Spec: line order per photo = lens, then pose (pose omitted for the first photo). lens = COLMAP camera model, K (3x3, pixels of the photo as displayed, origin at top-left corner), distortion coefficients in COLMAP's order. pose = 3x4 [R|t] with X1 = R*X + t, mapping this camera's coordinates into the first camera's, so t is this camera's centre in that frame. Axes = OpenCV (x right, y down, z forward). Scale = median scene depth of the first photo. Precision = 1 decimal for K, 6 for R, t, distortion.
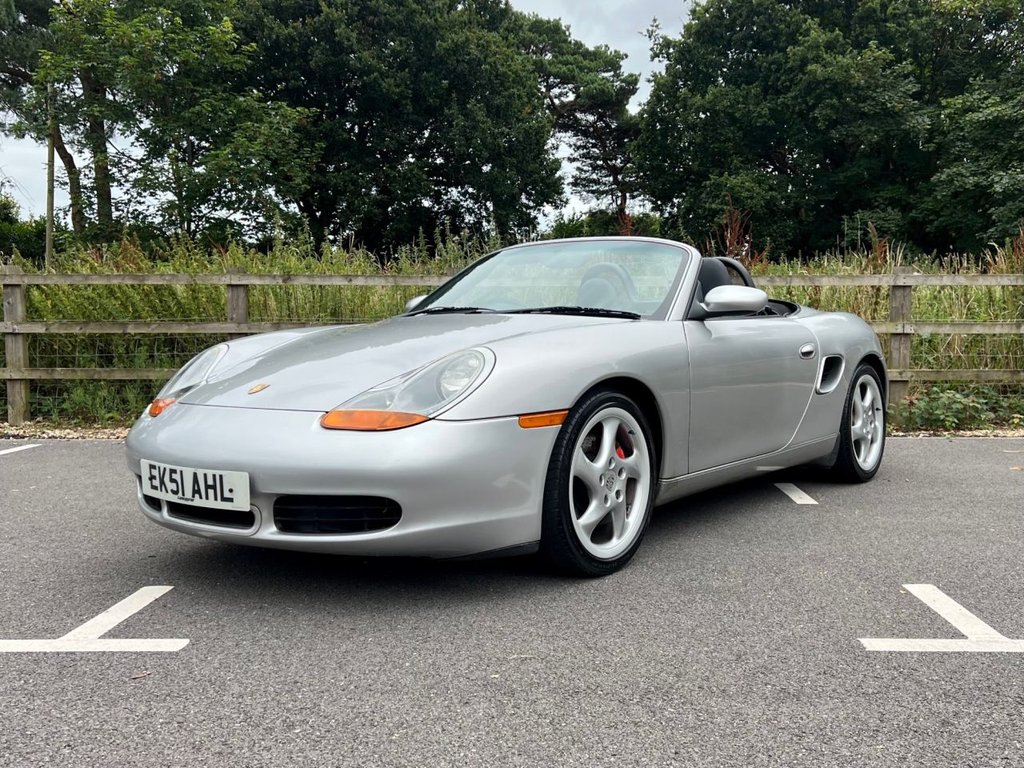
lens RADIAL K [[989.3, 0, 555.7], [0, 989.3, 381.7], [0, 0, 1]] dist [0.056701, -0.072299]
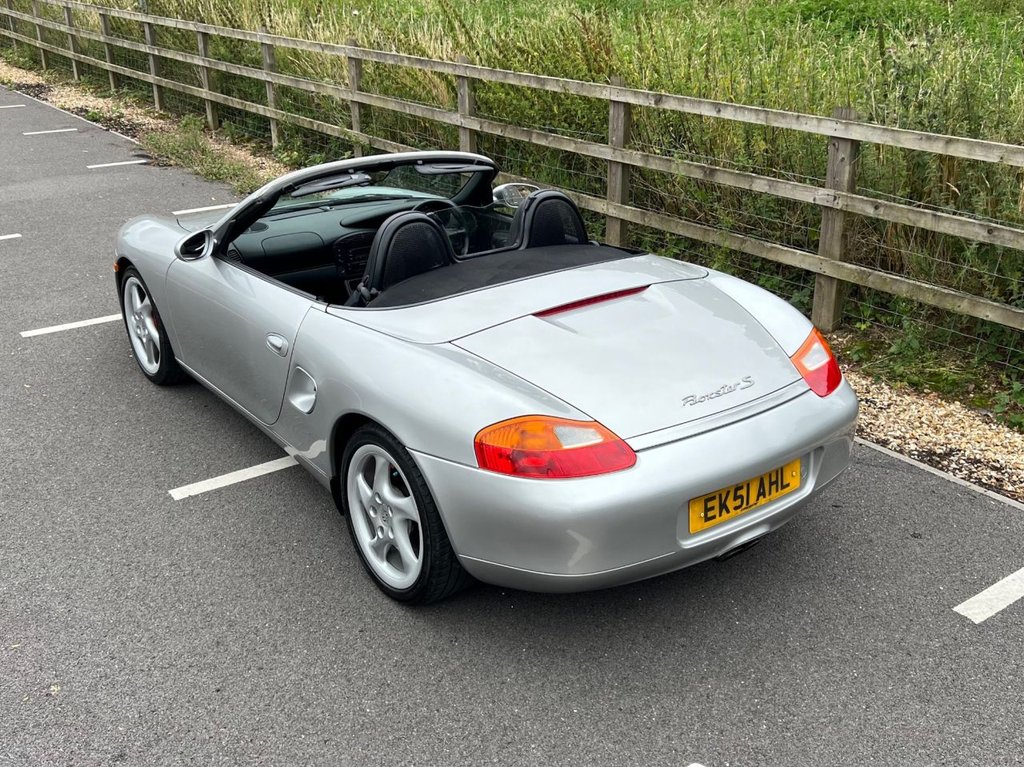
lens RADIAL K [[1029.4, 0, 518.0], [0, 1029.4, 379.4], [0, 0, 1]] dist [0.049133, -0.082398]
pose [[0.620108, 0.302227, -0.723964, 0.101291], [-0.037883, 0.933275, 0.357158, -0.059444], [0.783601, -0.194051, 0.590181, 0.126382]]
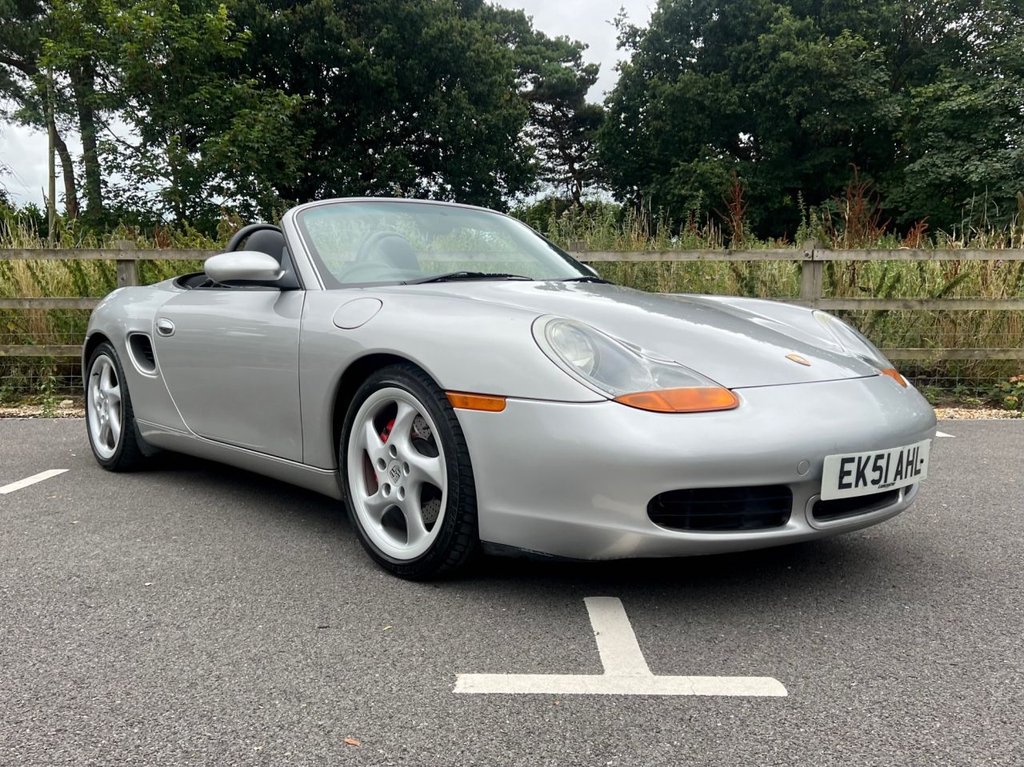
lens RADIAL K [[926.3, 0, 469.7], [0, 926.3, 415.5], [0, 0, 1]] dist [0.014272, 0.006383]
pose [[0.999917, 0.002794, -0.012606, -0.063550], [-0.002081, 0.998416, 0.056224, 0.000974], [0.012743, -0.056193, 0.998339, 0.028754]]
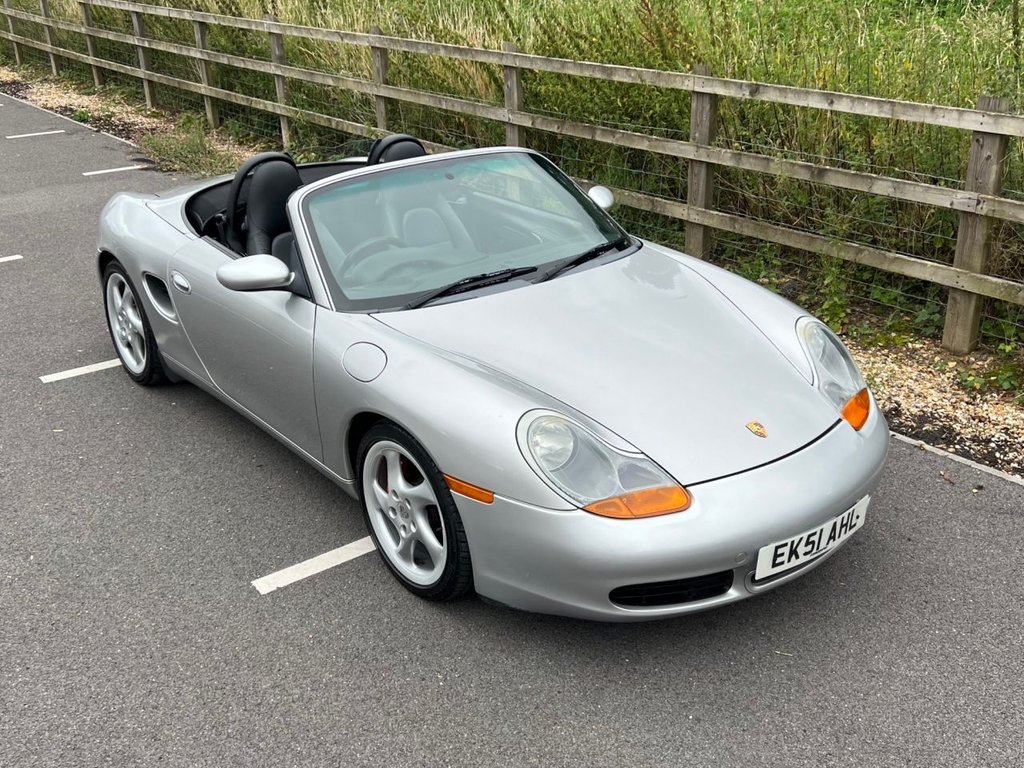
lens RADIAL K [[1051.3, 0, 521.7], [0, 1051.3, 405.0], [0, 0, 1]] dist [0.029309, -0.035116]
pose [[0.641340, 0.309173, -0.702207, 0.065864], [-0.022885, 0.922519, 0.385272, -0.058103], [0.766915, -0.231021, 0.598724, 0.125879]]
